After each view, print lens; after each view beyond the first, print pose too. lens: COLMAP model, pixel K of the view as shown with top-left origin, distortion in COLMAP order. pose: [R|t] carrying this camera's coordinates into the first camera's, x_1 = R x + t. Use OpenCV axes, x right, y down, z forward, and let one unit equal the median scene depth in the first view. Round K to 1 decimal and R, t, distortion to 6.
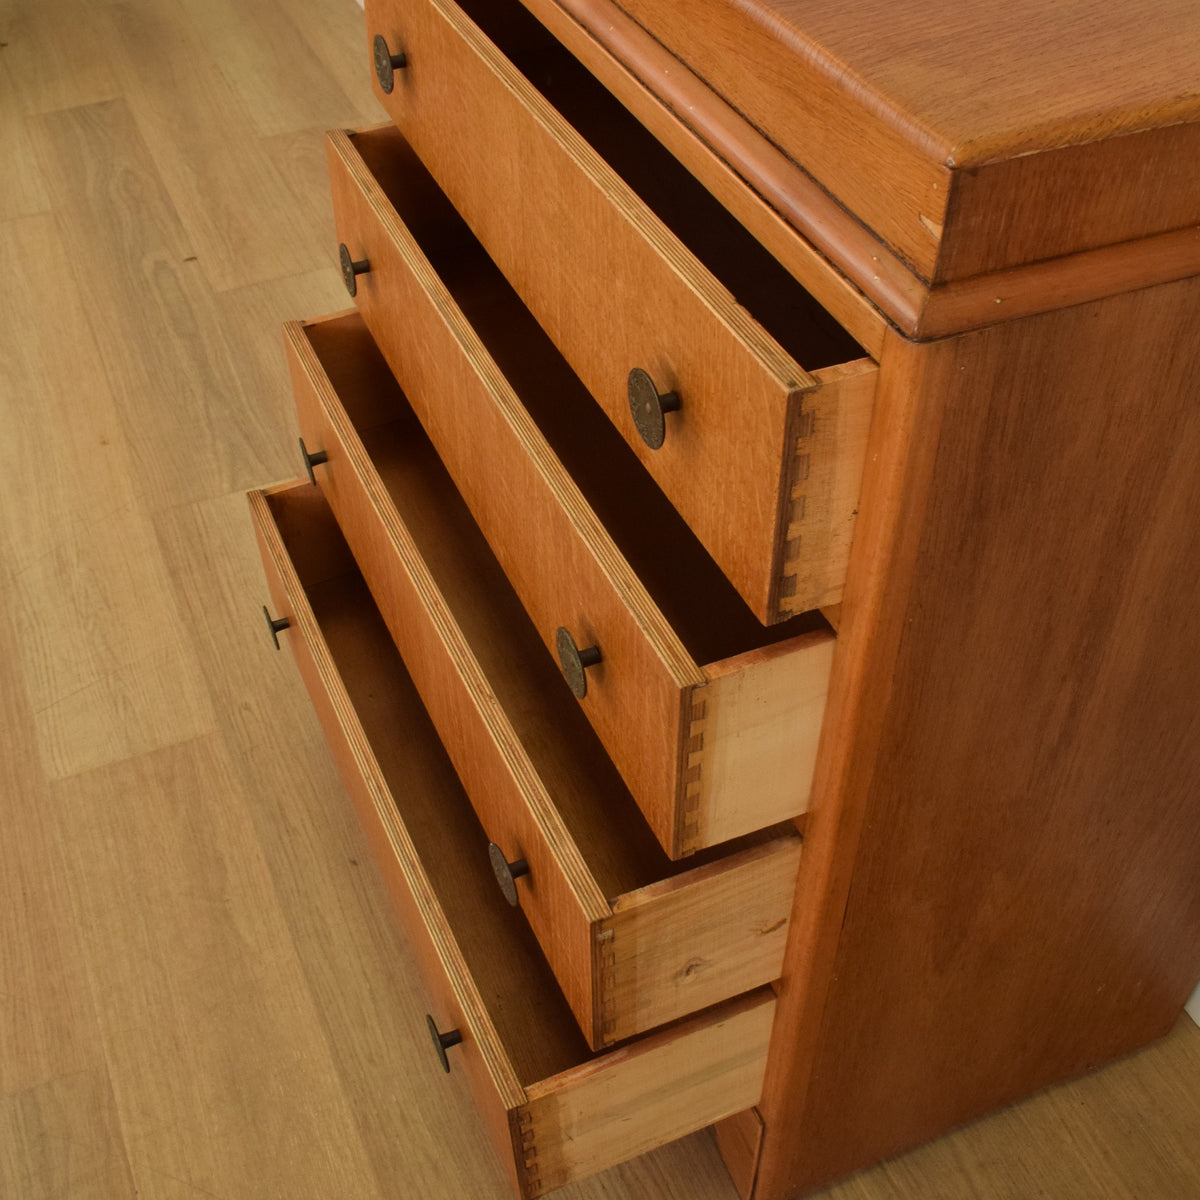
lens RADIAL K [[1536.9, 0, 513.1], [0, 1536.9, 542.1], [0, 0, 1]] dist [-0.116084, 0.037073]
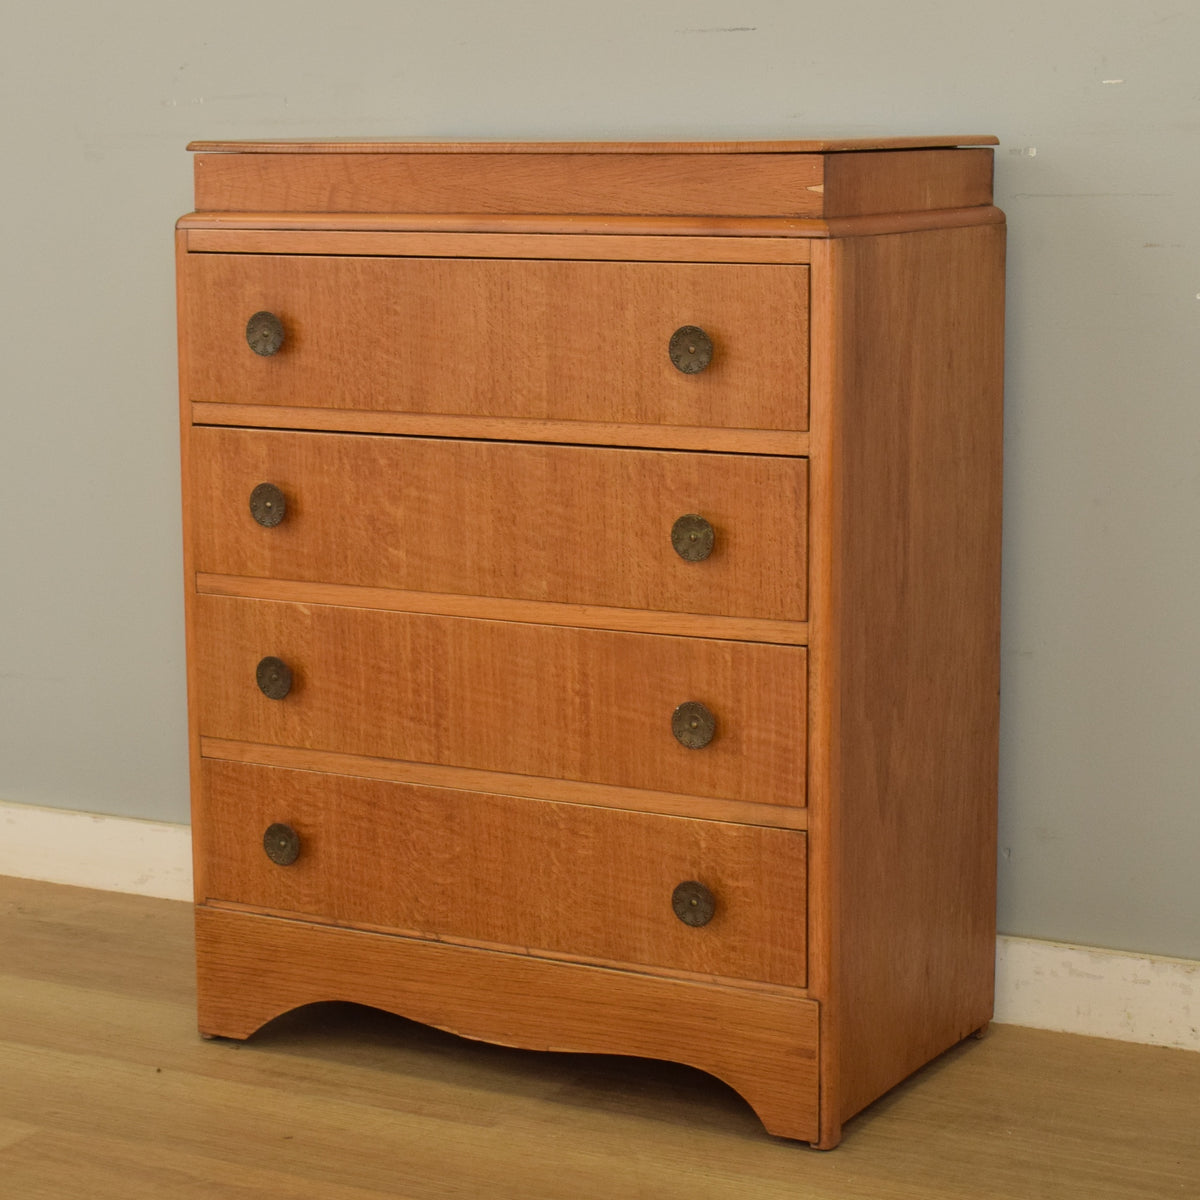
lens RADIAL K [[2974.6, 0, 600.0], [0, 2974.6, 600.0], [0, 0, 1]] dist [-0.013095, 0.254631]
pose [[0.767936, -0.080282, 0.635476, -2.434154], [0.412495, 0.820983, -0.394759, 1.638819], [-0.490023, 0.565280, 0.663578, -1.163328]]
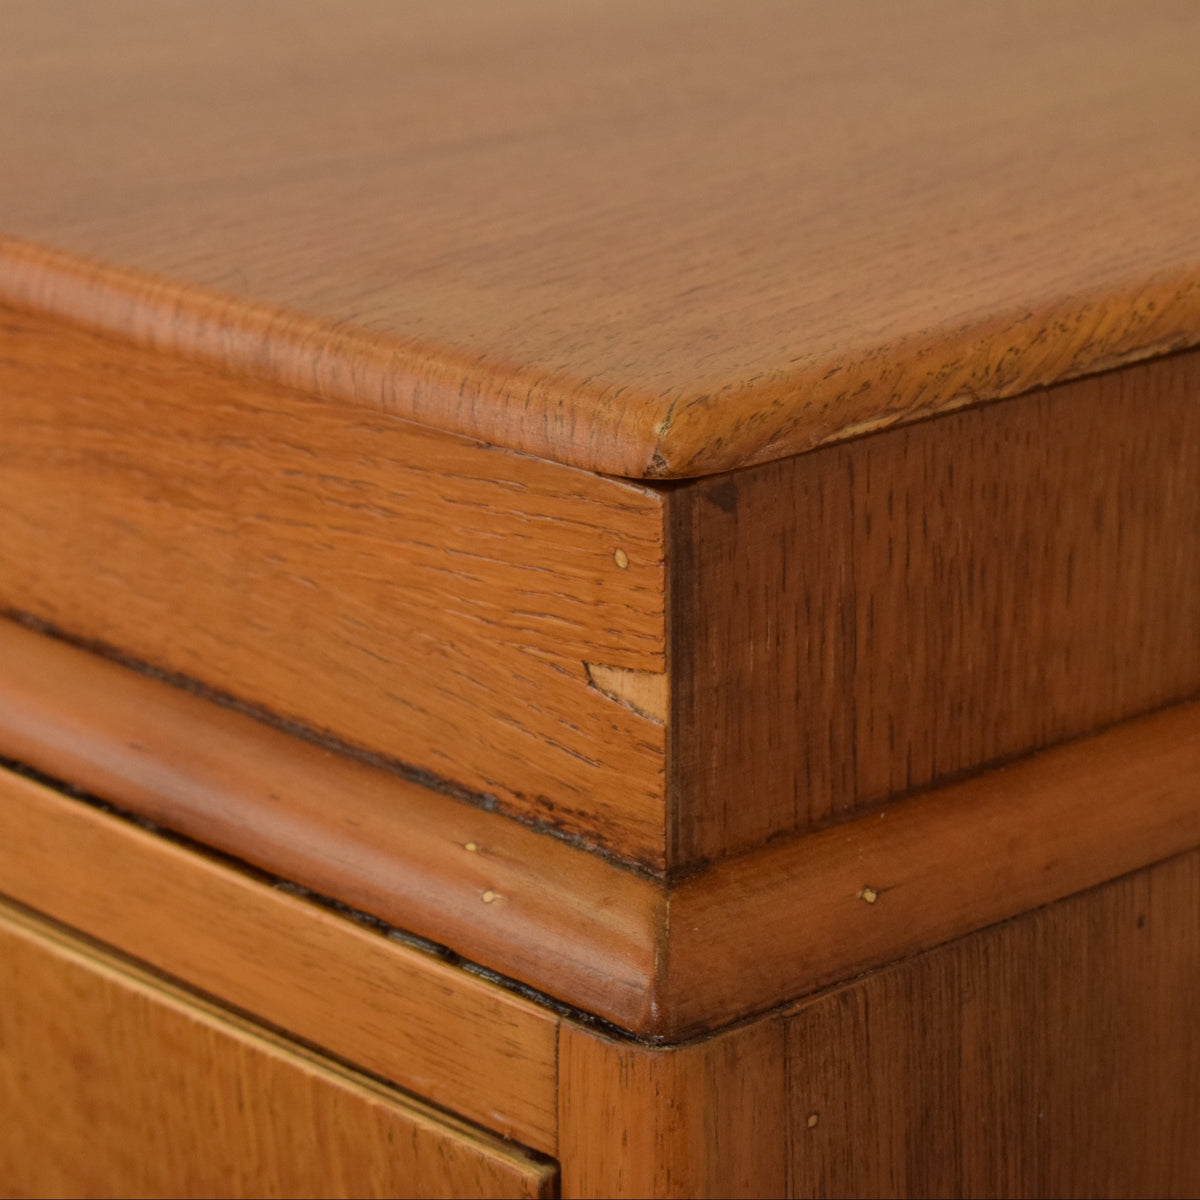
lens RADIAL K [[4010.9, 0, 566.3], [0, 4010.9, 599.8], [0, 0, 1]] dist [0.005276, 0.409648]
pose [[0.937008, -0.096929, 0.335589, -0.022878], [0.226106, 0.900607, -0.371192, 0.085916], [-0.266254, 0.423688, 0.865793, 0.237887]]
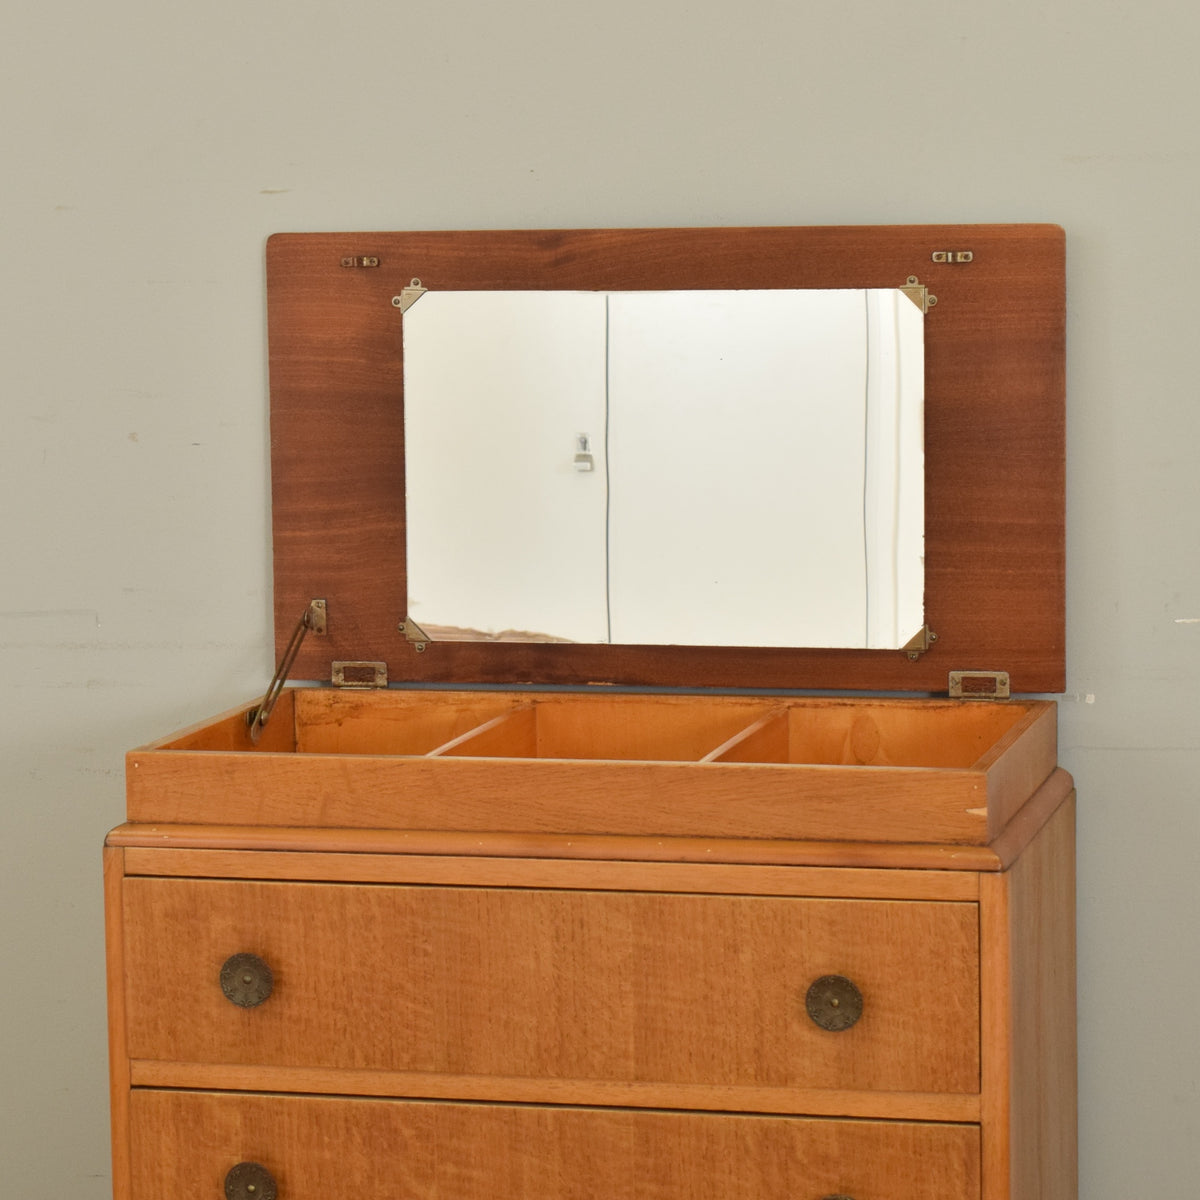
lens RADIAL K [[4010.9, 0, 566.3], [0, 4010.9, 599.8], [0, 0, 1]] dist [0.005276, 0.409648]
pose [[0.574137, -0.075655, 0.815256, -3.598720], [0.542653, 0.780776, -0.309704, 0.747210], [-0.613102, 0.620214, 0.489327, -1.090178]]
